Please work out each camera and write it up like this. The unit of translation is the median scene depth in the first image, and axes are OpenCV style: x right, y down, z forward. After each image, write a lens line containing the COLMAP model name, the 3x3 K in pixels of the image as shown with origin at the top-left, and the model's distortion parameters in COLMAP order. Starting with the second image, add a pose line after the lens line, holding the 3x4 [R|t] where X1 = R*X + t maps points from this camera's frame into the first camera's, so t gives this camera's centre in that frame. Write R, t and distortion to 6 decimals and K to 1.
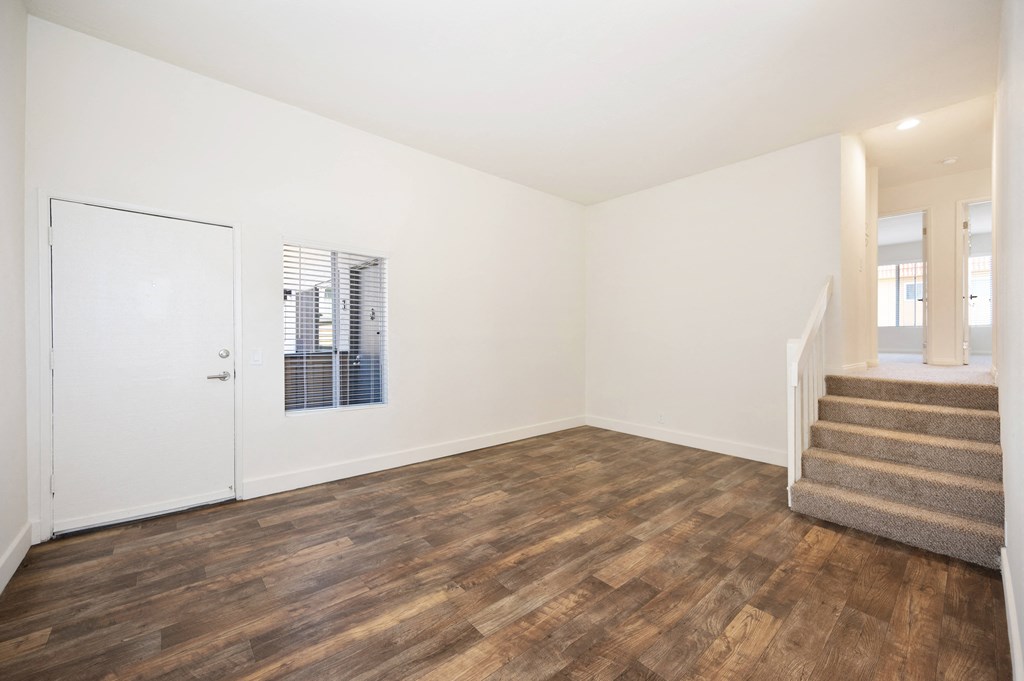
lens RADIAL K [[406.0, 0, 516.0], [0, 406.0, 333.8], [0, 0, 1]] dist [0.000320, 0.001244]
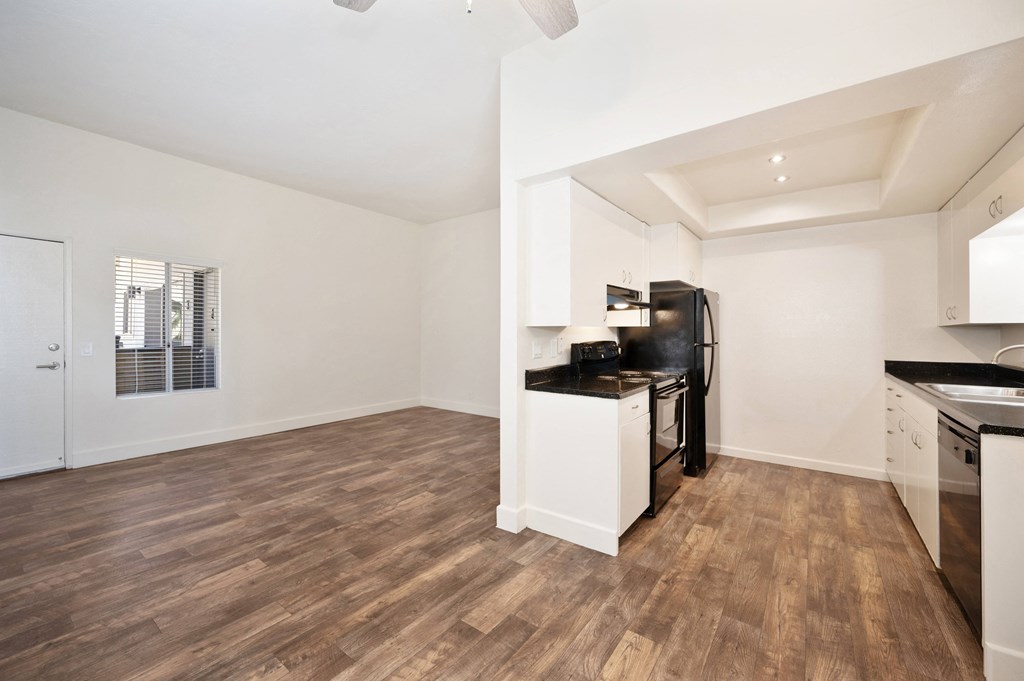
lens RADIAL K [[406.0, 0, 511.1], [0, 406.0, 326.6], [0, 0, 1]] dist [0.000320, 0.001244]
pose [[0.979256, -0.000641, 0.202625, 0.307594], [0.002005, 0.999977, -0.006529, -0.002725], [-0.202616, 0.006800, 0.979235, -0.386877]]
